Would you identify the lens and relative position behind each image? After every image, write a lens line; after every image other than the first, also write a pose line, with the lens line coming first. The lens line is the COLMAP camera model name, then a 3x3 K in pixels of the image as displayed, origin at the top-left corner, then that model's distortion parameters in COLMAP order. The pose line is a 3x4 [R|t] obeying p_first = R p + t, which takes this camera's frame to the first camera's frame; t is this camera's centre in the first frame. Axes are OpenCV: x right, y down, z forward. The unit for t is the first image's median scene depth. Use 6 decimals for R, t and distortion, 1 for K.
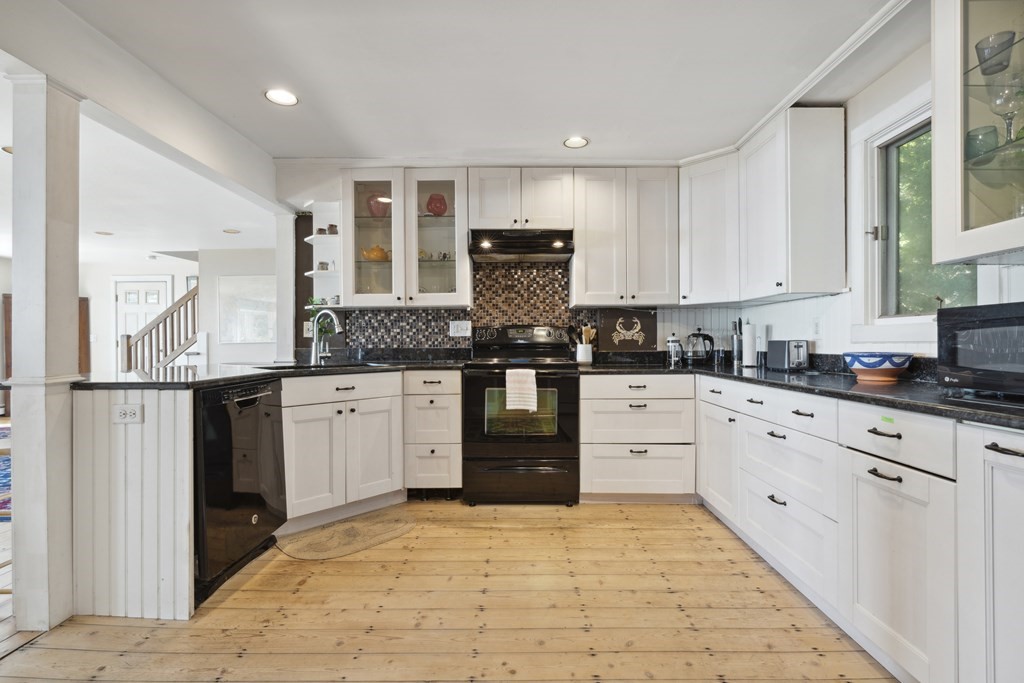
lens RADIAL K [[464.8, 0, 524.4], [0, 464.8, 342.0], [0, 0, 1]] dist [-0.002261, 0.000354]
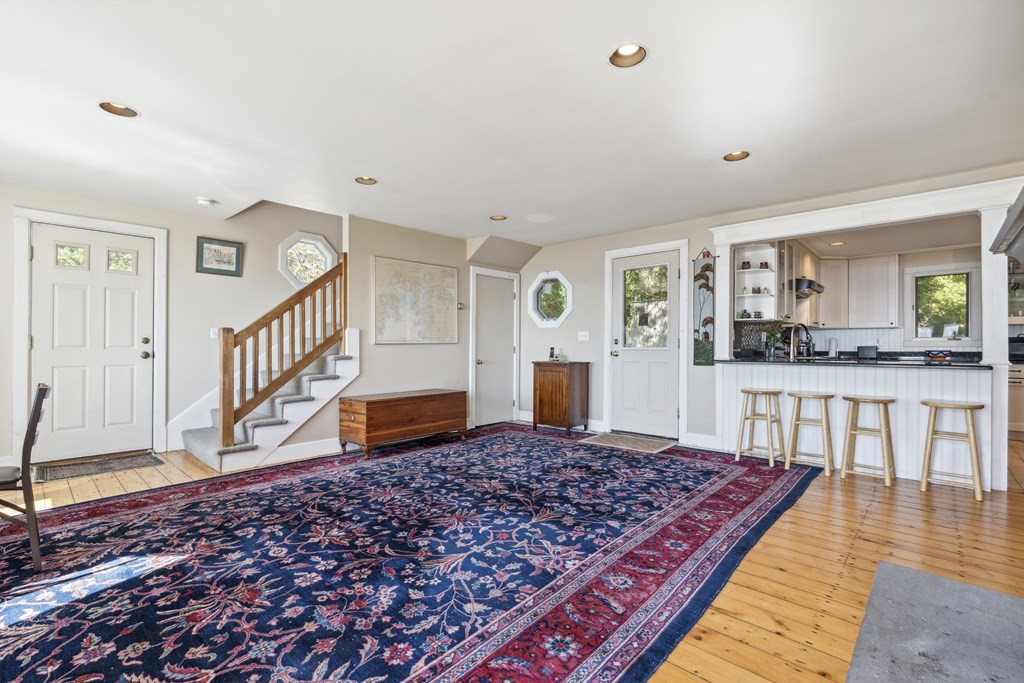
lens RADIAL K [[464.8, 0, 524.4], [0, 464.8, 342.0], [0, 0, 1]] dist [-0.002261, 0.000354]
pose [[0.677631, 0.009818, 0.735336, -1.052921], [-0.009550, 0.999944, -0.004550, 0.001229], [-0.735340, -0.003939, 0.677687, 0.298087]]
